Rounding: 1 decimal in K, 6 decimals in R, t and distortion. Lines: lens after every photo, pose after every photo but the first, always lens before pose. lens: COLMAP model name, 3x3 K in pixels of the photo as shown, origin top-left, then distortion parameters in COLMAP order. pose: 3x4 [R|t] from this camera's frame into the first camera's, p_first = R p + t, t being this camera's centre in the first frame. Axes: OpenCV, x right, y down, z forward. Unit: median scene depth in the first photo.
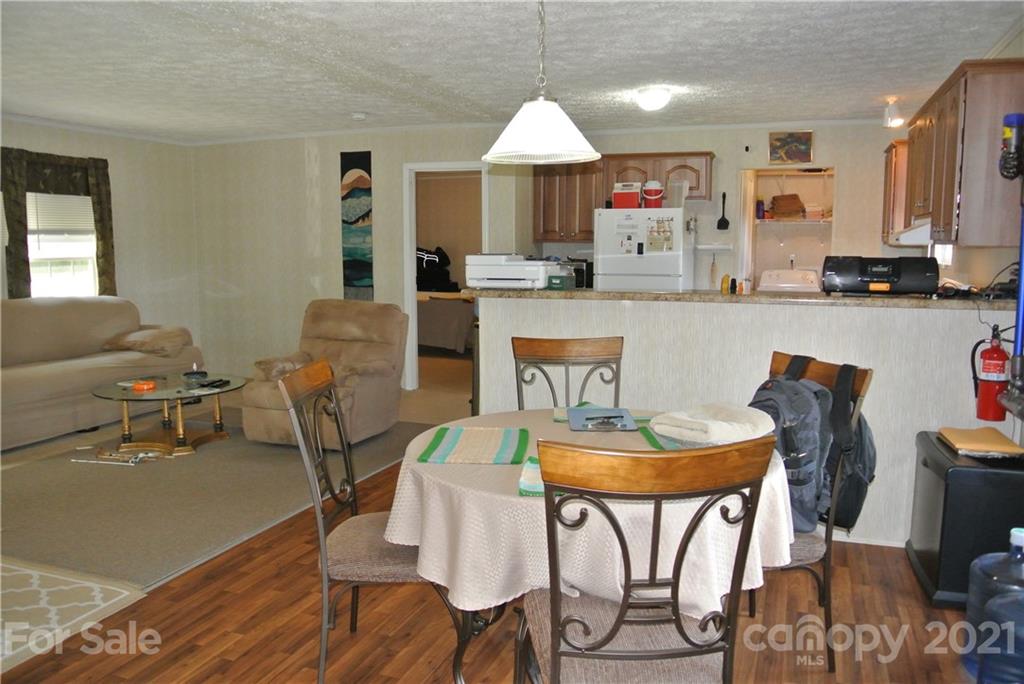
lens RADIAL K [[795.4, 0, 510.5], [0, 795.4, 342.5], [0, 0, 1]] dist [-0.087519, 0.034425]
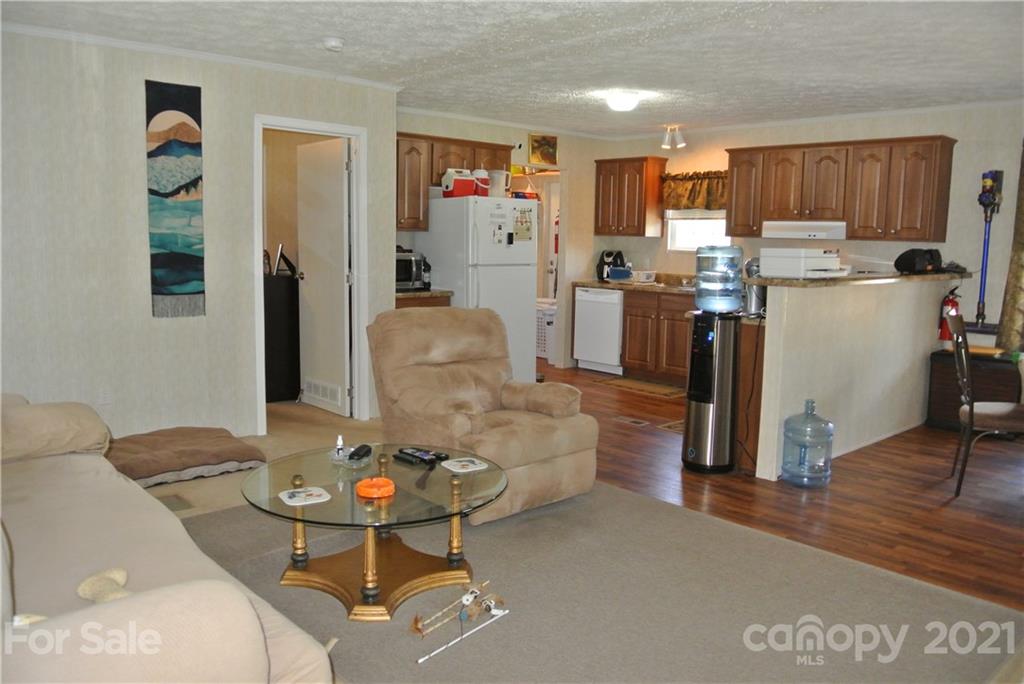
lens RADIAL K [[795.4, 0, 503.8], [0, 795.4, 343.1], [0, 0, 1]] dist [-0.087519, 0.034425]
pose [[0.475770, -0.106786, 0.873063, -0.631698], [0.093552, 0.993116, 0.070489, -0.051503], [-0.874580, 0.048140, 0.482485, 0.463931]]
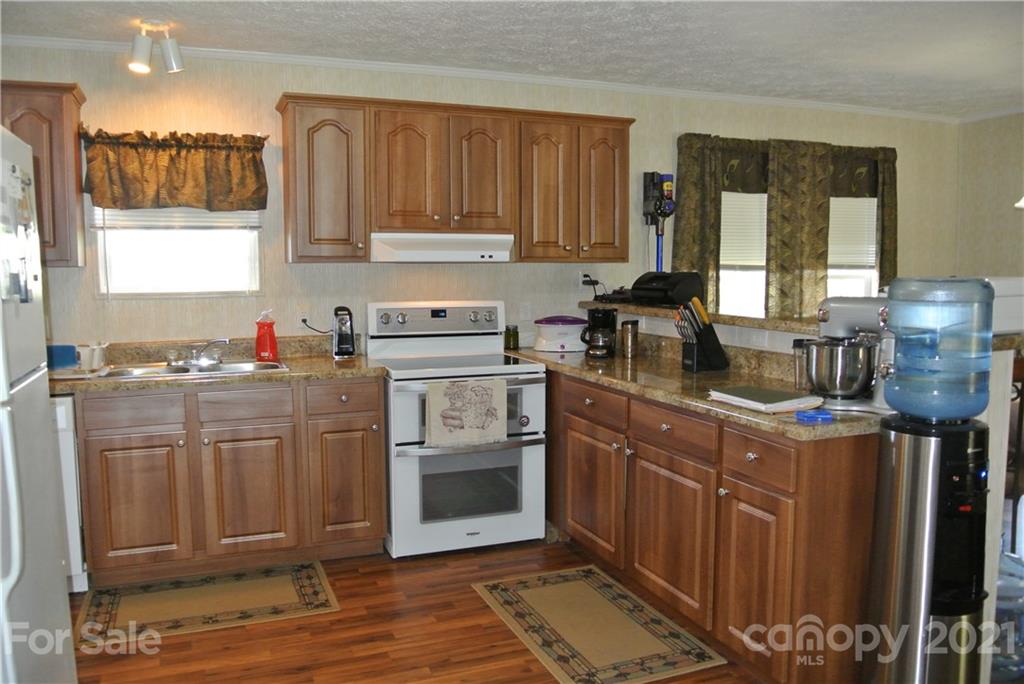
lens RADIAL K [[795.4, 0, 501.0], [0, 795.4, 335.5], [0, 0, 1]] dist [-0.087519, 0.034425]
pose [[-0.662533, -0.048947, 0.747432, -0.114980], [0.103910, 0.982208, 0.156429, -0.105478], [-0.741790, 0.181305, -0.645659, 0.916532]]
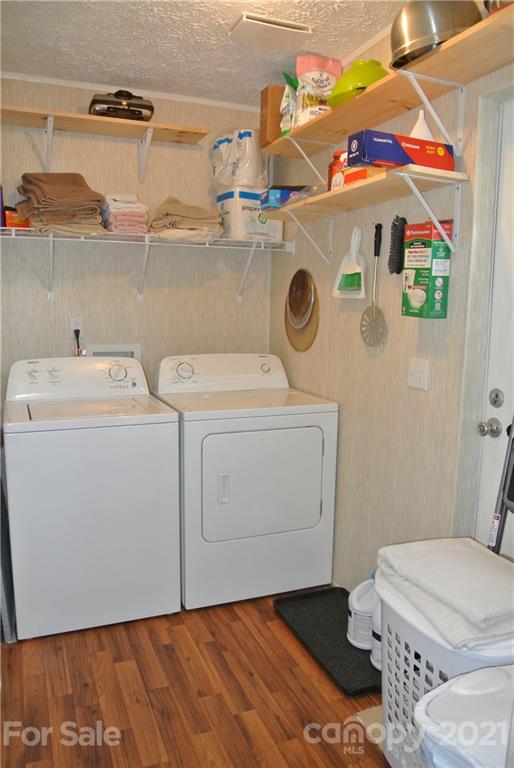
lens RADIAL K [[596.6, 0, 251.7], [0, 596.6, 387.4], [0, 0, 1]] dist [-0.087519, 0.034425]
pose [[0.744296, -0.082890, 0.662686, 0.269055], [0.065847, 0.996541, 0.050693, -0.106579], [-0.664596, 0.005905, 0.747180, 0.878390]]
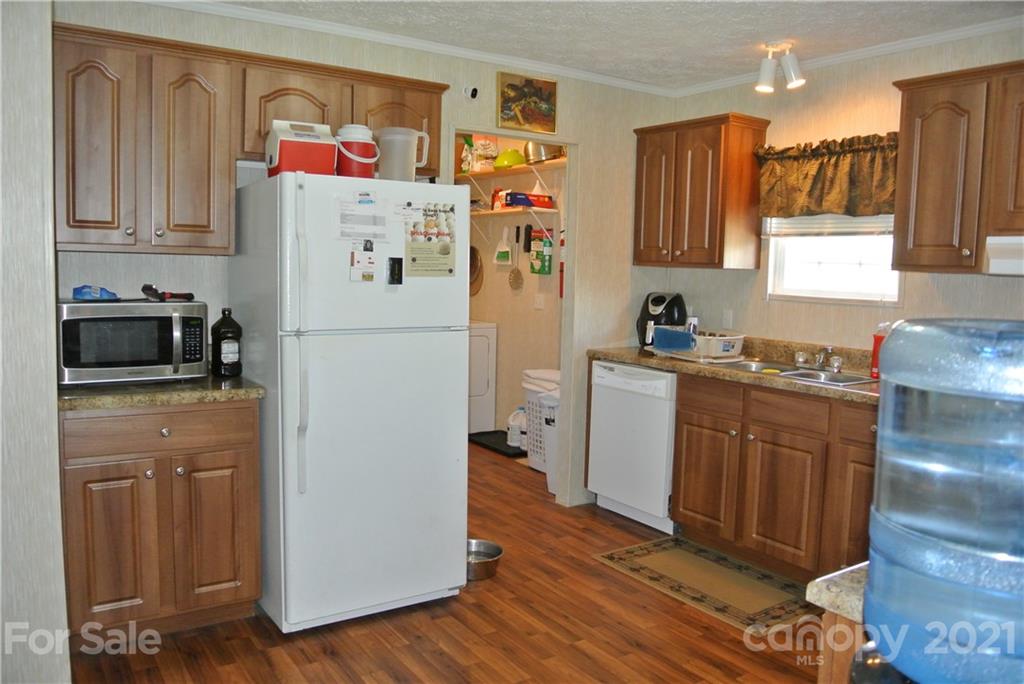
lens RADIAL K [[795.4, 0, 502.7], [0, 795.4, 339.0], [0, 0, 1]] dist [-0.087519, 0.034425]
pose [[0.589473, -0.059495, 0.805594, -0.138357], [0.076166, 0.996935, 0.017894, -0.073275], [-0.804189, 0.050810, 0.592198, 0.603278]]
